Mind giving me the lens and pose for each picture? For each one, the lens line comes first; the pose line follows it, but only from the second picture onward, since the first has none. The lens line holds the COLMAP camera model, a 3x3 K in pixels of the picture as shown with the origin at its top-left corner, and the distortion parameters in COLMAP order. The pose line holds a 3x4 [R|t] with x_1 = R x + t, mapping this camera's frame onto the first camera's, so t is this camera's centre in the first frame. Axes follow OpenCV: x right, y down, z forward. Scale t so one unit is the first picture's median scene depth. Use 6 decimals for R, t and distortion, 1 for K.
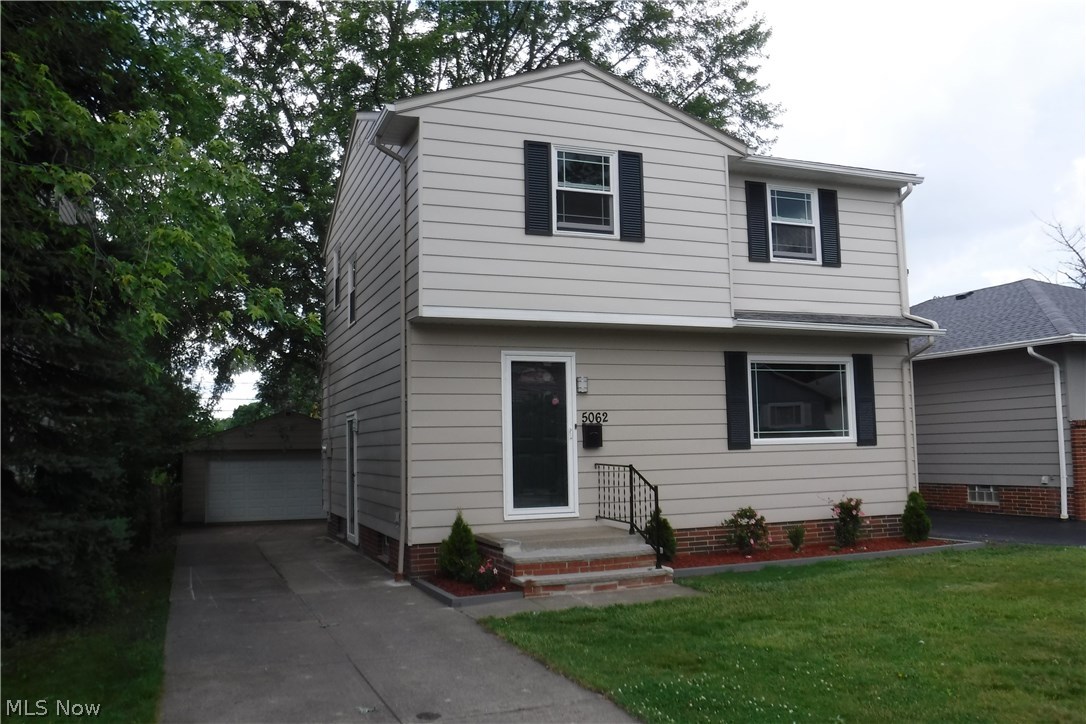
lens RADIAL K [[906.5, 0, 543.0], [0, 906.5, 362.0], [0, 0, 1]] dist [-0.061208, 0.003517]
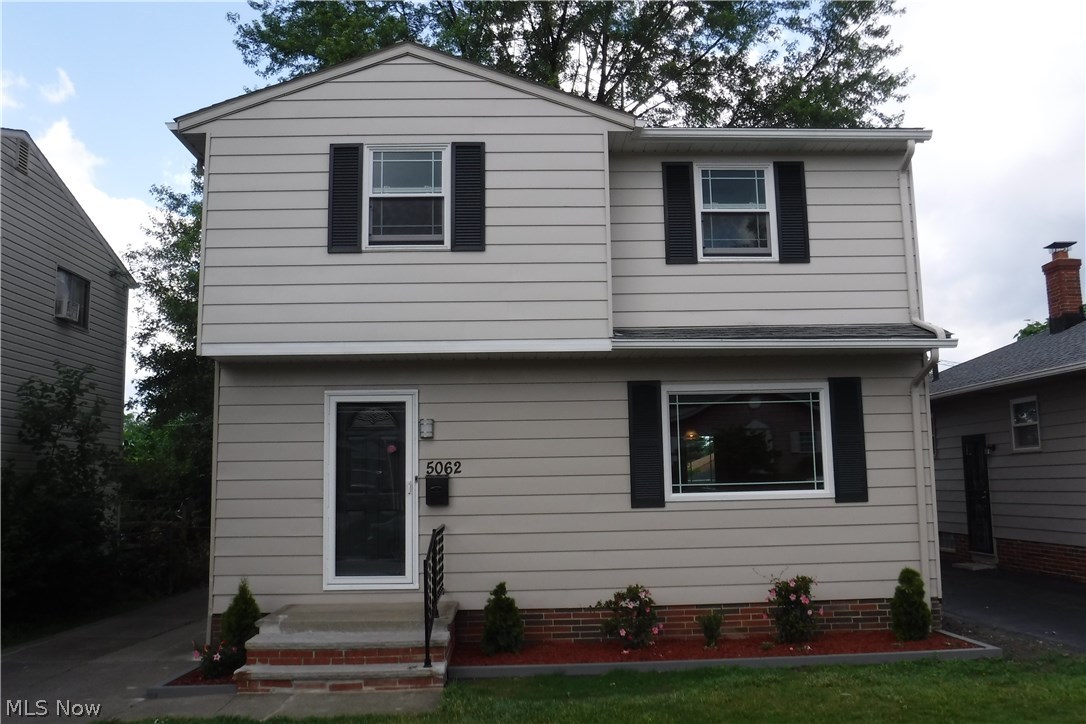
lens RADIAL K [[869.2, 0, 543.9], [0, 869.2, 377.2], [0, 0, 1]] dist [-0.049508, -0.004921]
pose [[0.940944, -0.041041, -0.336065, 0.406346], [0.031265, 0.998917, -0.034450, 0.008835], [0.337115, 0.021909, 0.941209, 0.282871]]
